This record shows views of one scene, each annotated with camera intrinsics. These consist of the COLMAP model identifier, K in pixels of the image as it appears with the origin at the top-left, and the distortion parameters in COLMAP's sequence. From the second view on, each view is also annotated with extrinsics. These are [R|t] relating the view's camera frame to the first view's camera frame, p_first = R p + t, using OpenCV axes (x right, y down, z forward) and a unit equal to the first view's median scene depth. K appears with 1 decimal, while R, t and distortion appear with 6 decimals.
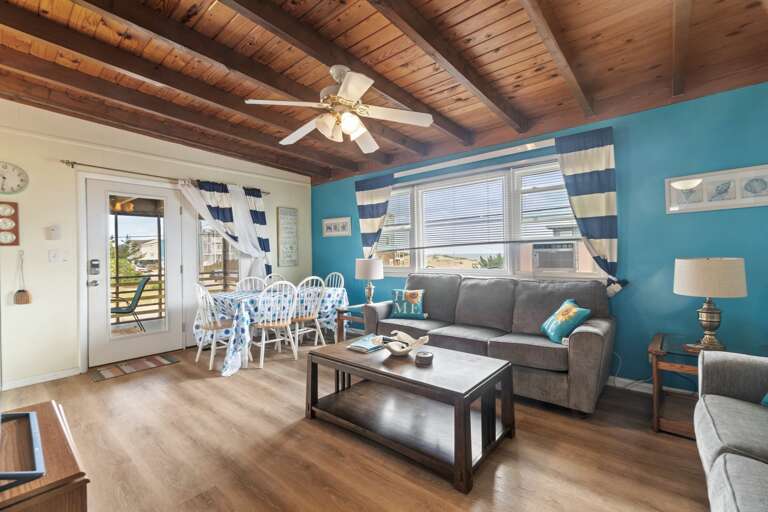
lens RADIAL K [[329.0, 0, 384.0], [0, 329.0, 256.0], [0, 0, 1]] dist [-0.000082, -0.000067]
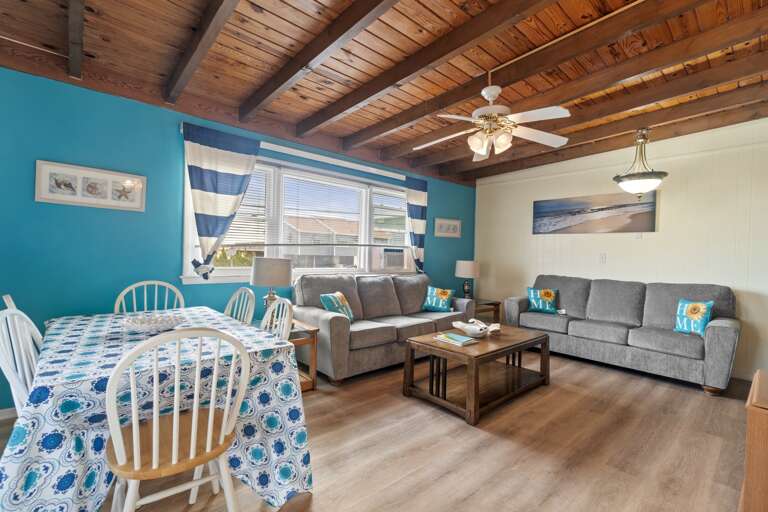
lens RADIAL K [[343.5, 0, 384.0], [0, 343.5, 256.0], [0, 0, 1]] dist [0.000581, 0.000131]
pose [[0.149310, 0.013400, 0.988700, -0.968169], [-0.026111, 0.999613, -0.009605, 0.008603], [-0.988446, -0.024382, 0.149603, 0.854941]]
